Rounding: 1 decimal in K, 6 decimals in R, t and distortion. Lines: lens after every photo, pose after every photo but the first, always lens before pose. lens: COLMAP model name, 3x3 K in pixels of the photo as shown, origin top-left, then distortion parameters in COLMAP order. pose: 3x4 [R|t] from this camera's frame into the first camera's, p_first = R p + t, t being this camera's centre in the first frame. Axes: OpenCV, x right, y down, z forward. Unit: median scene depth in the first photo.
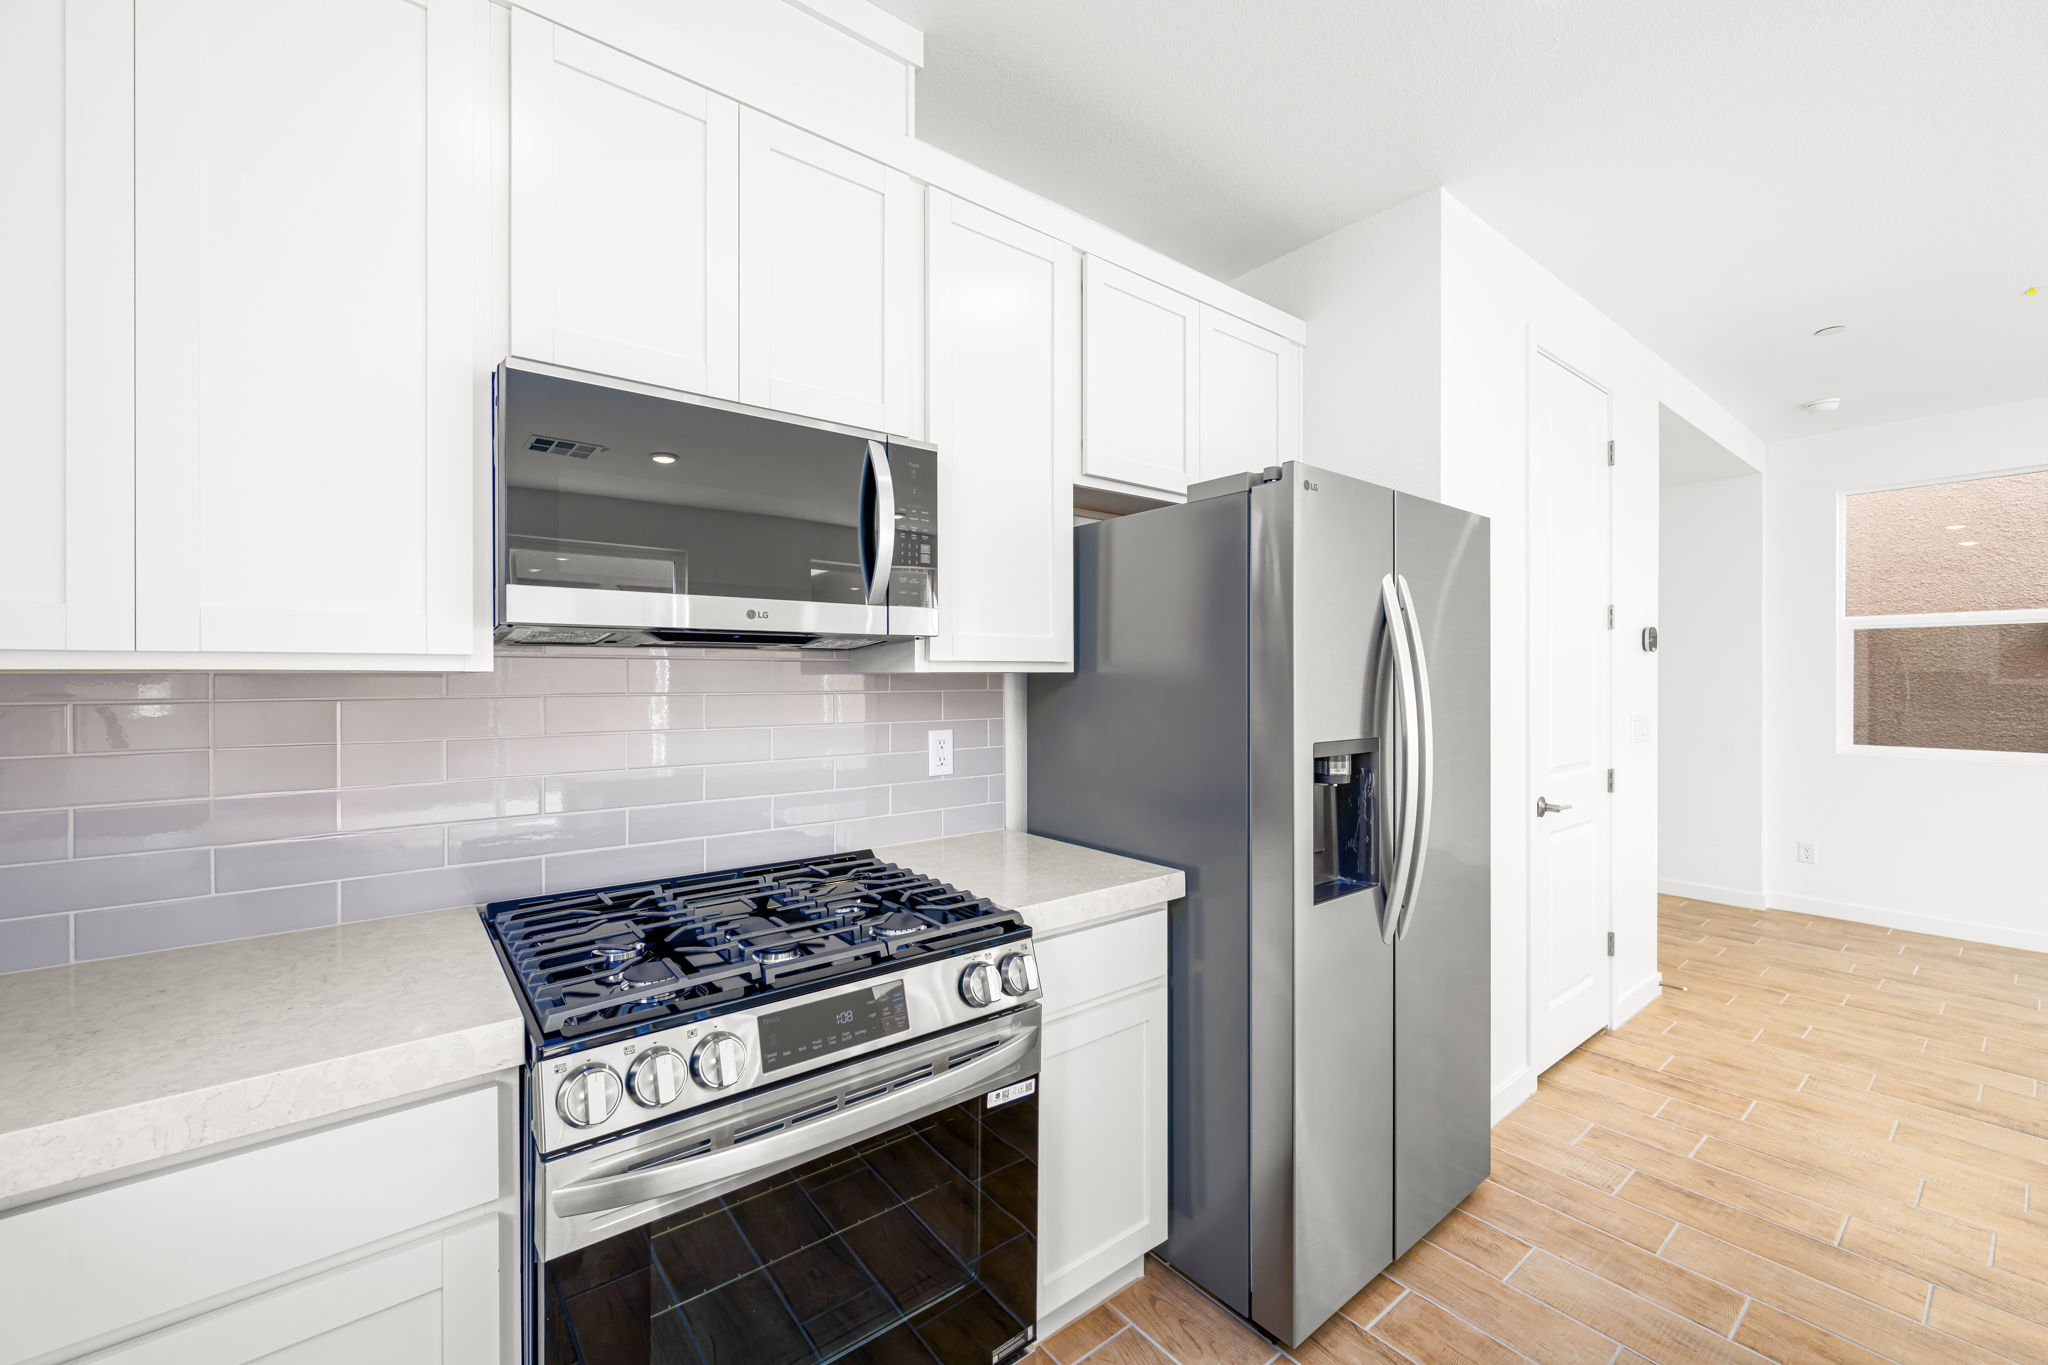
lens RADIAL K [[830.9, 0, 1028.2], [0, 830.9, 684.2], [0, 0, 1]] dist [-0.000106, 0.000097]
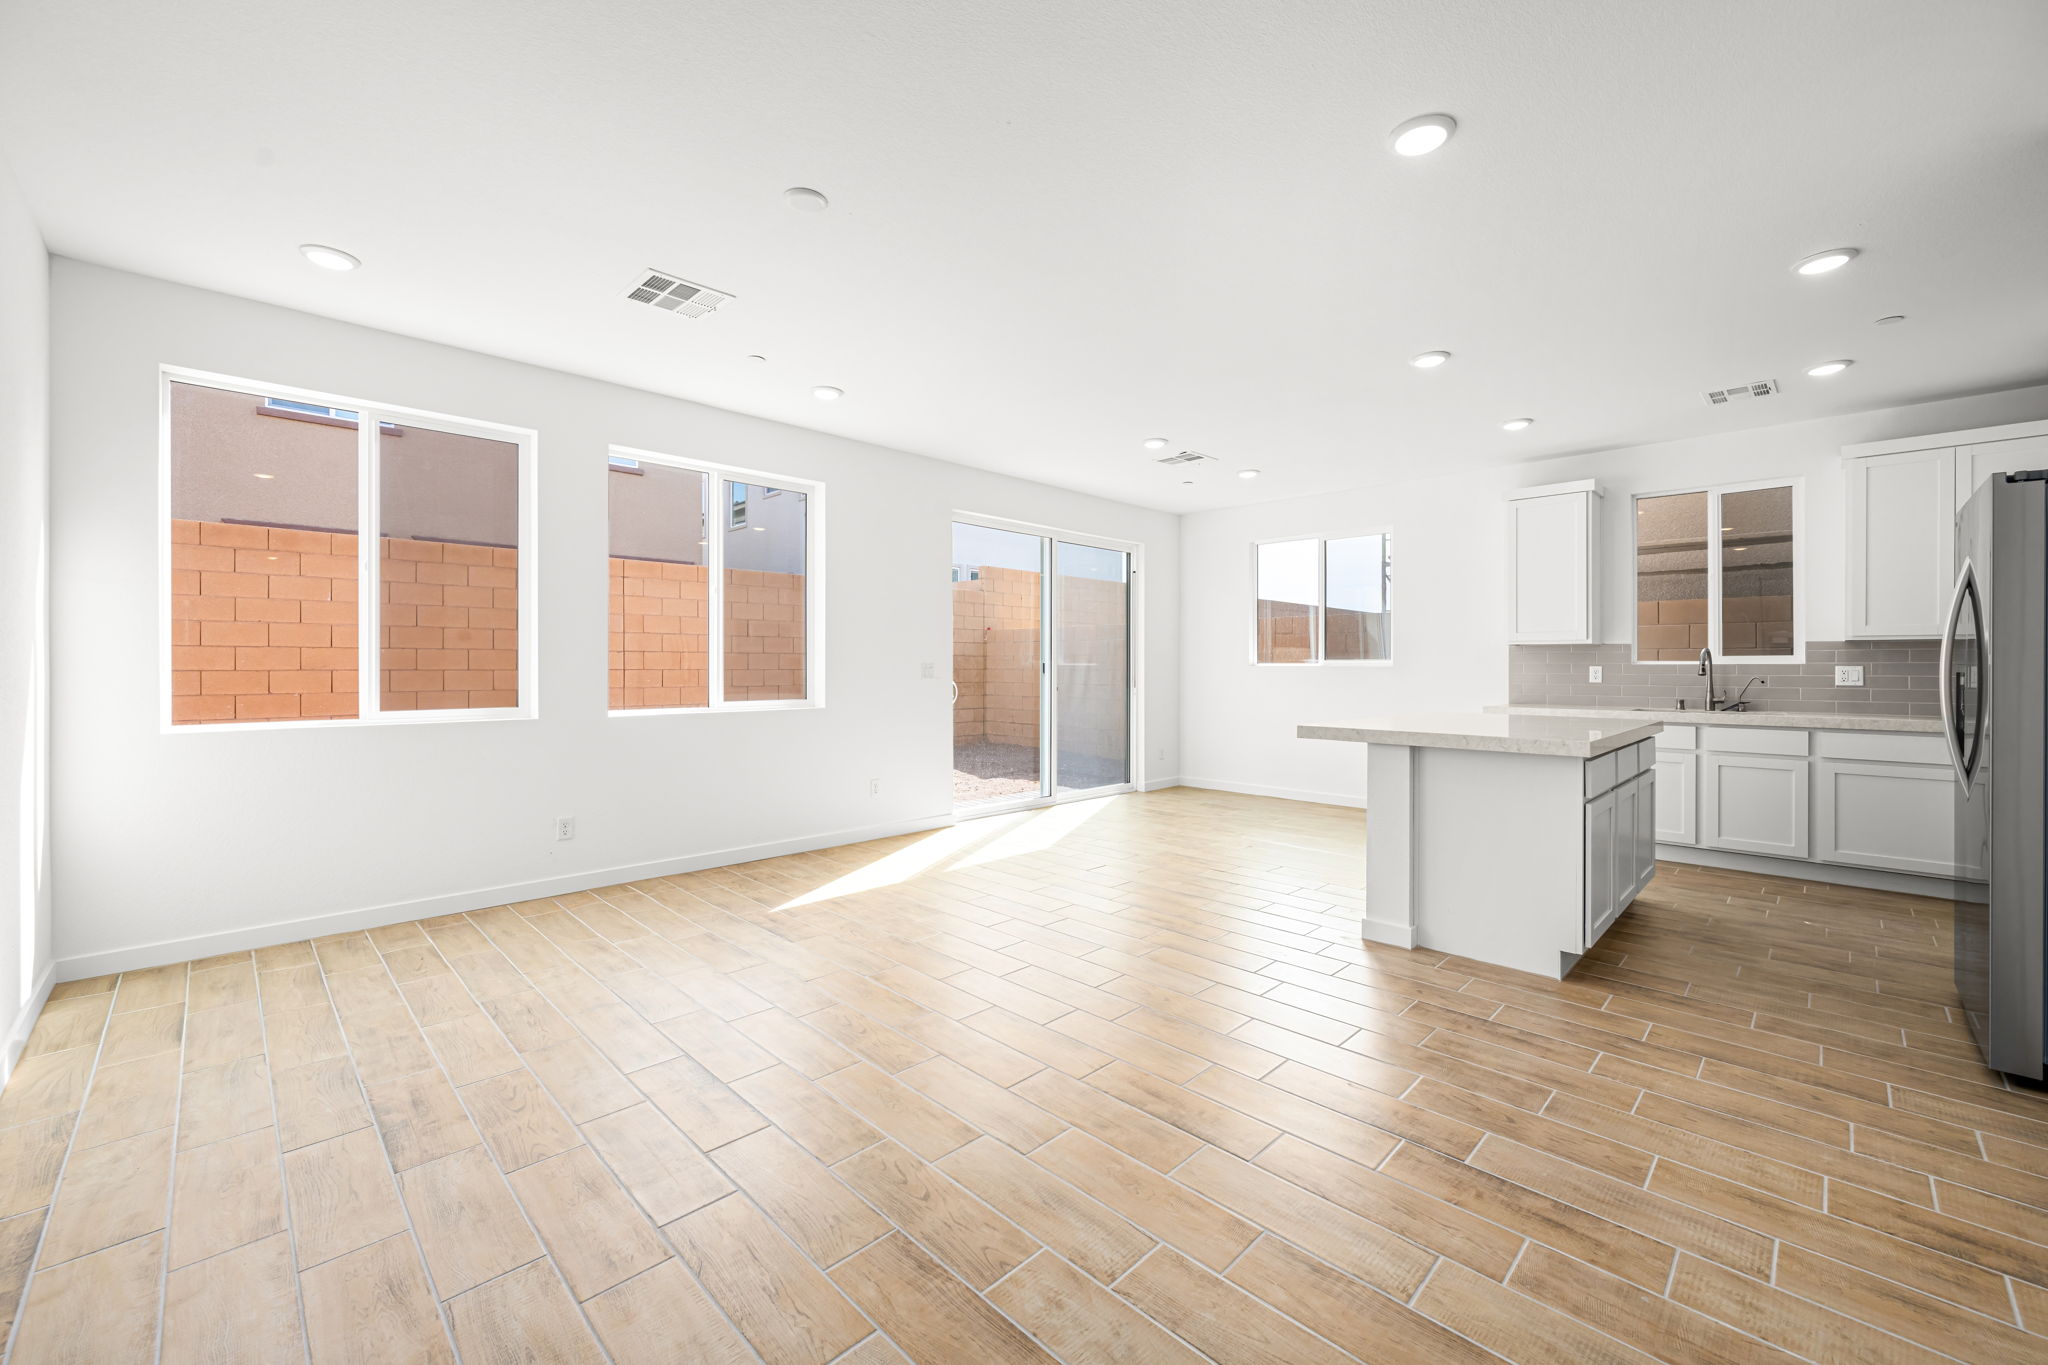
lens RADIAL K [[815.6, 0, 1027.5], [0, 815.6, 665.1], [0, 0, 1]] dist [-0.001530, 0.000135]
pose [[-0.993798, -0.003009, -0.111164, 2.081119], [-0.004250, 0.999931, 0.010925, 0.050559], [0.111124, 0.011330, -0.993742, 2.057506]]
